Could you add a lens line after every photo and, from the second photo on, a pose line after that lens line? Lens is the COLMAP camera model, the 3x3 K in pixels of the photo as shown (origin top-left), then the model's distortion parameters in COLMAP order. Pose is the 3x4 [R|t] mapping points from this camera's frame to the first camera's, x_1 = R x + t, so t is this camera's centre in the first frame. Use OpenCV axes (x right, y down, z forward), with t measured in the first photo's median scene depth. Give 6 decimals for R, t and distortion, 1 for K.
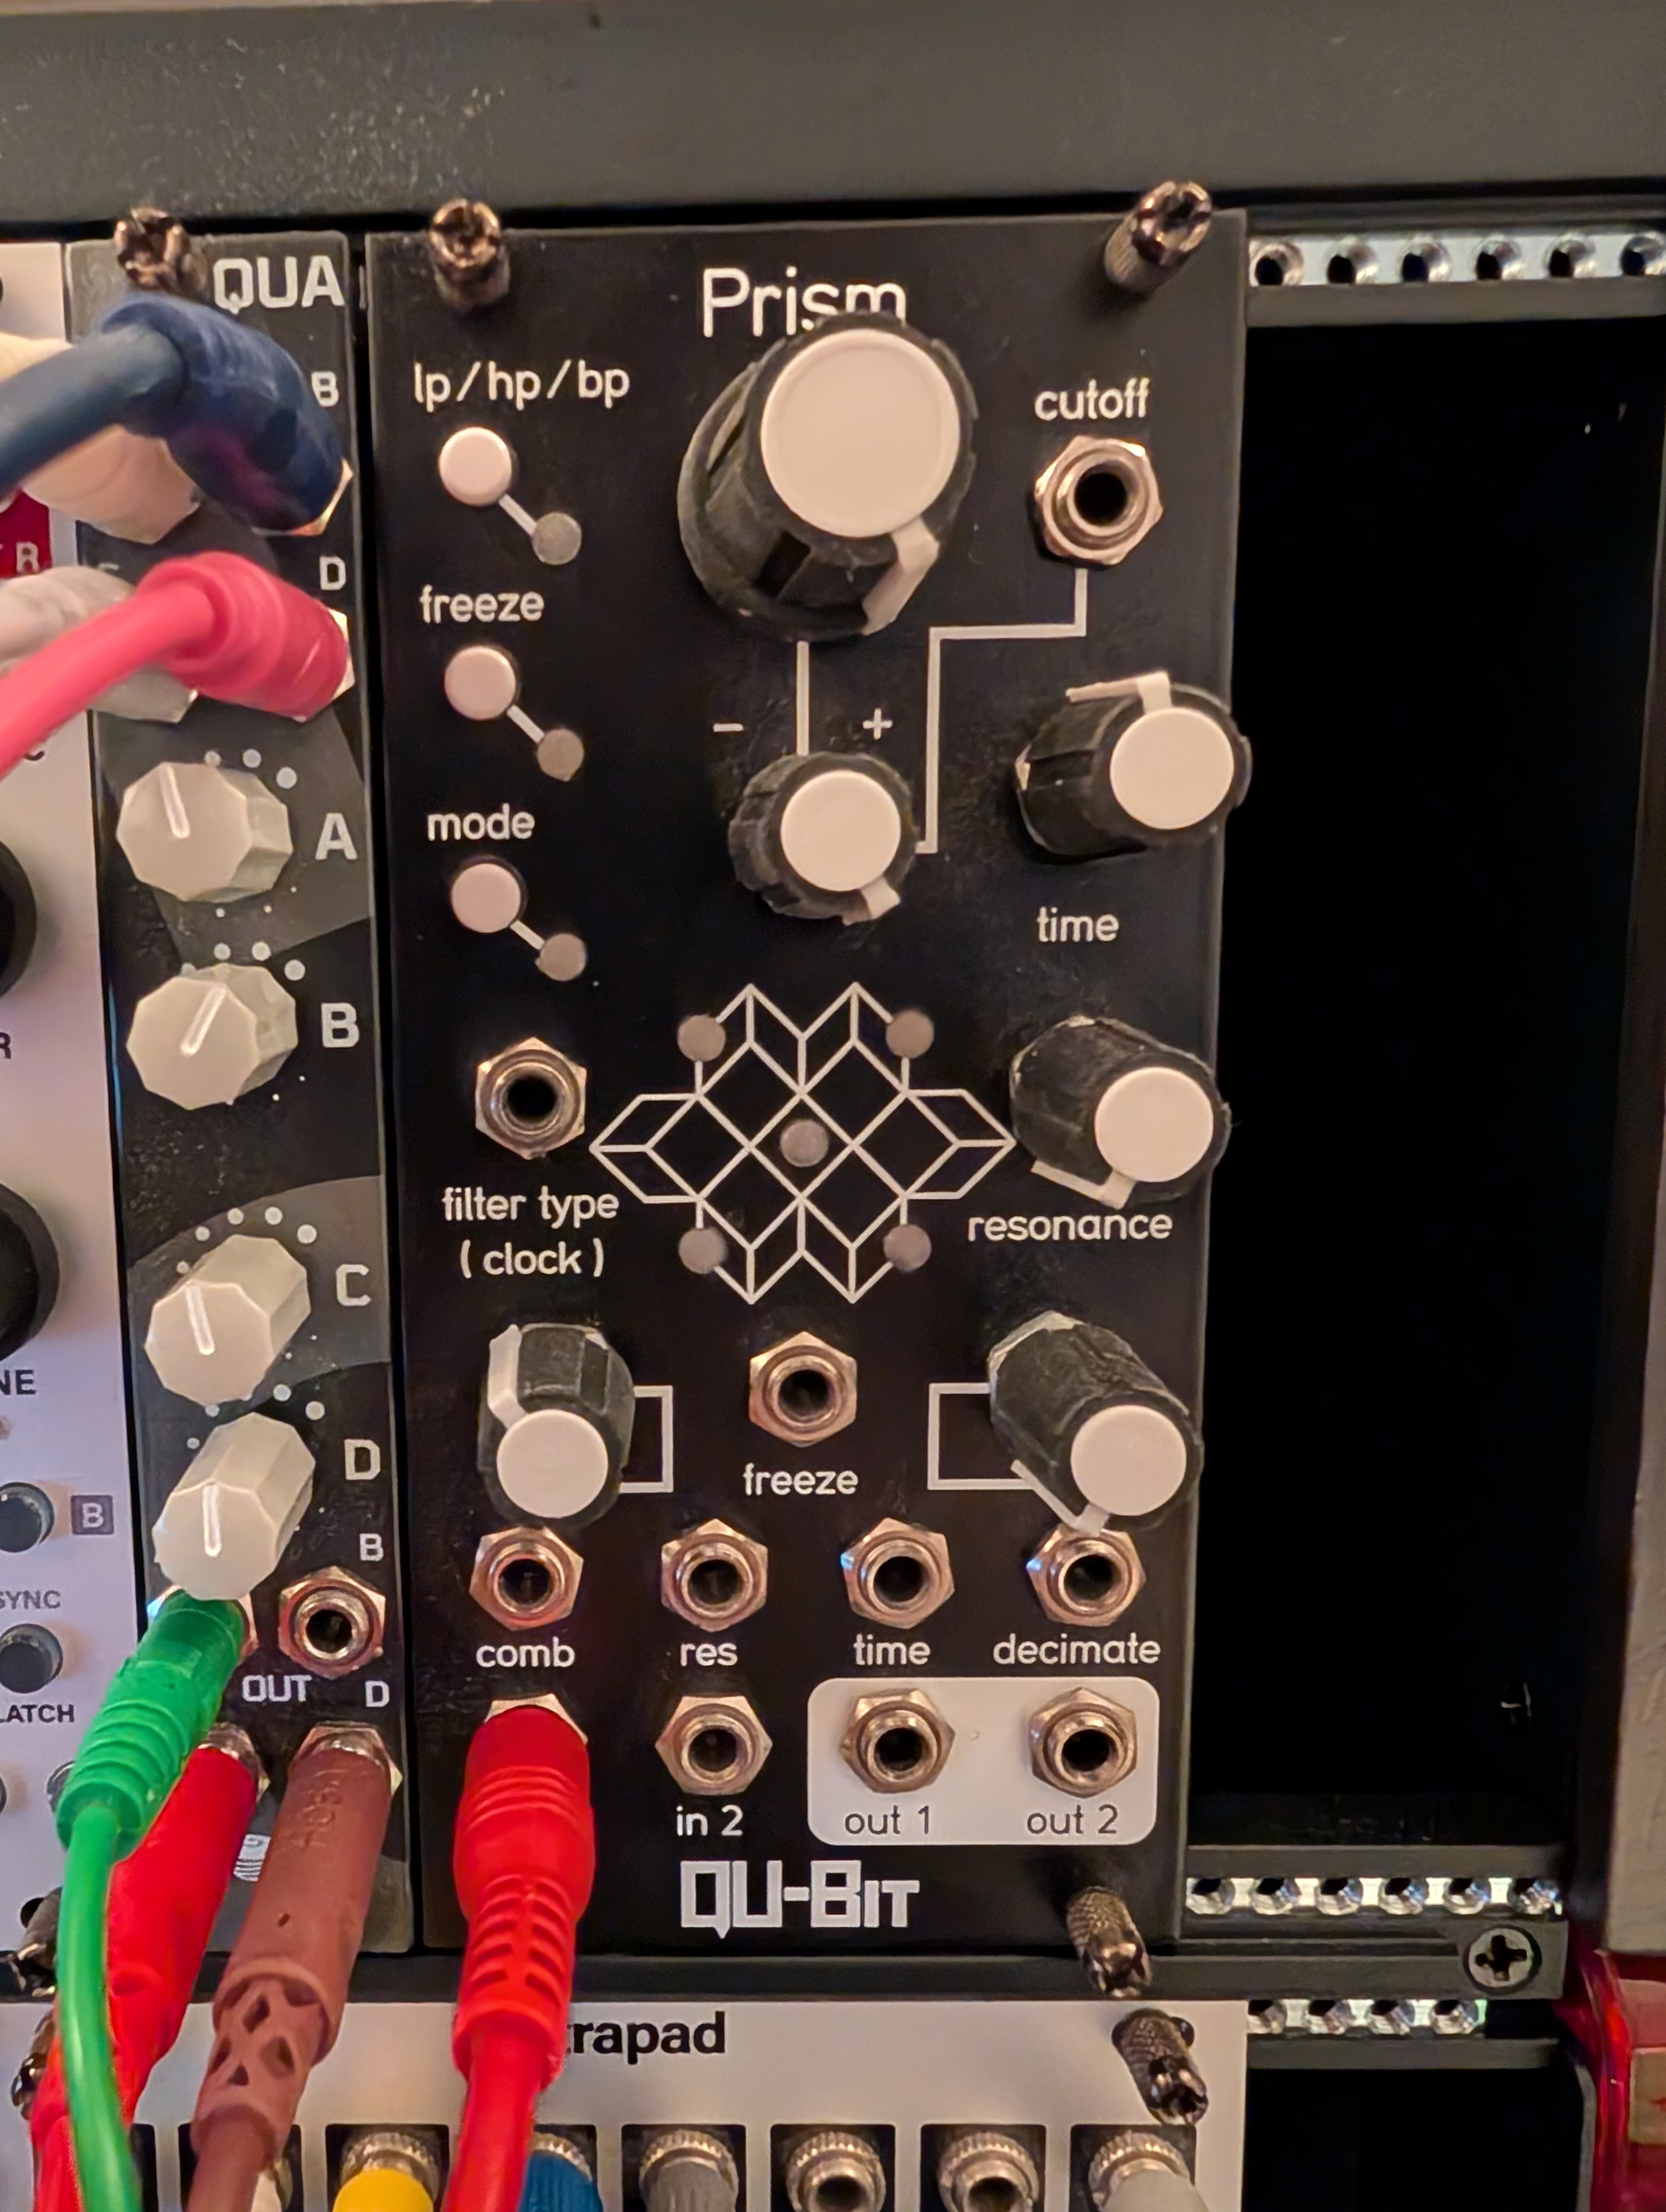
lens RADIAL K [[774.5, 0, 834.7], [0, 774.5, 1105.1], [0, 0, 1]] dist [-0.000894, -0.000205]
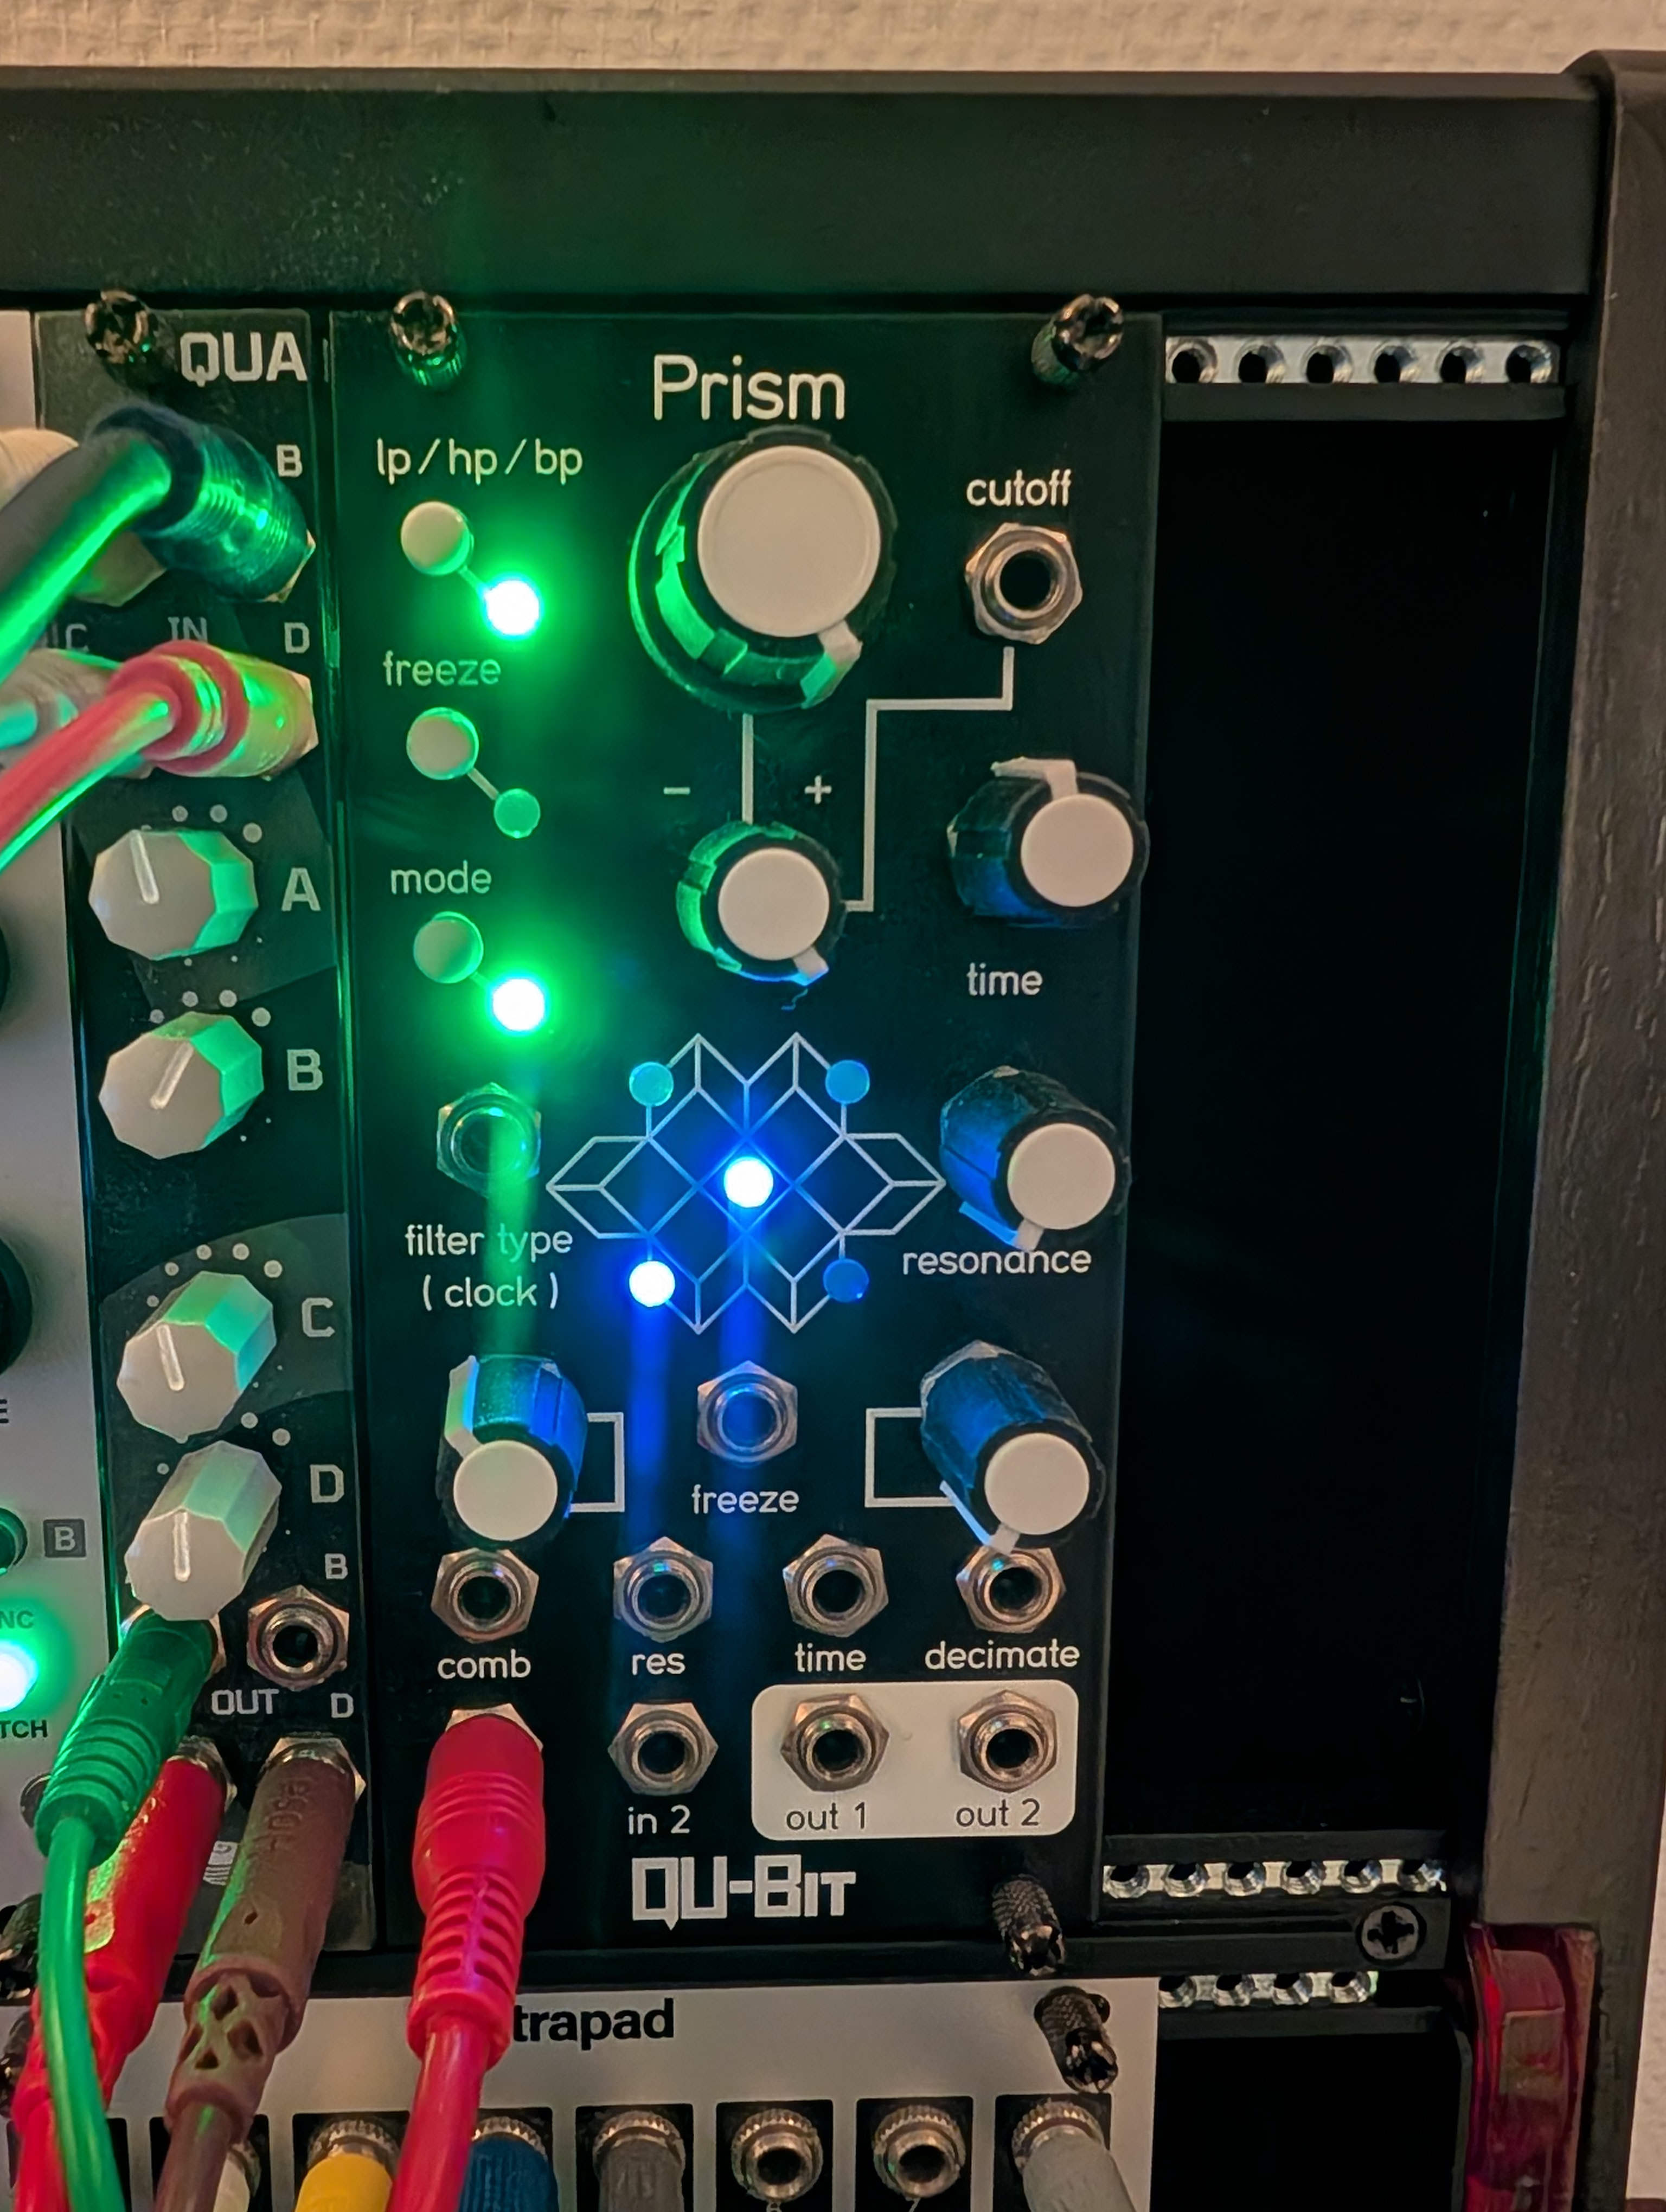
lens RADIAL K [[774.5, 0, 831.7], [0, 774.5, 1108.3], [0, 0, 1]] dist [-0.000894, -0.000205]
pose [[0.999754, 0.001834, 0.022081, 0.051420], [-0.001933, 0.999988, 0.004500, -0.059194], [-0.022073, -0.004542, 0.999746, -0.064534]]
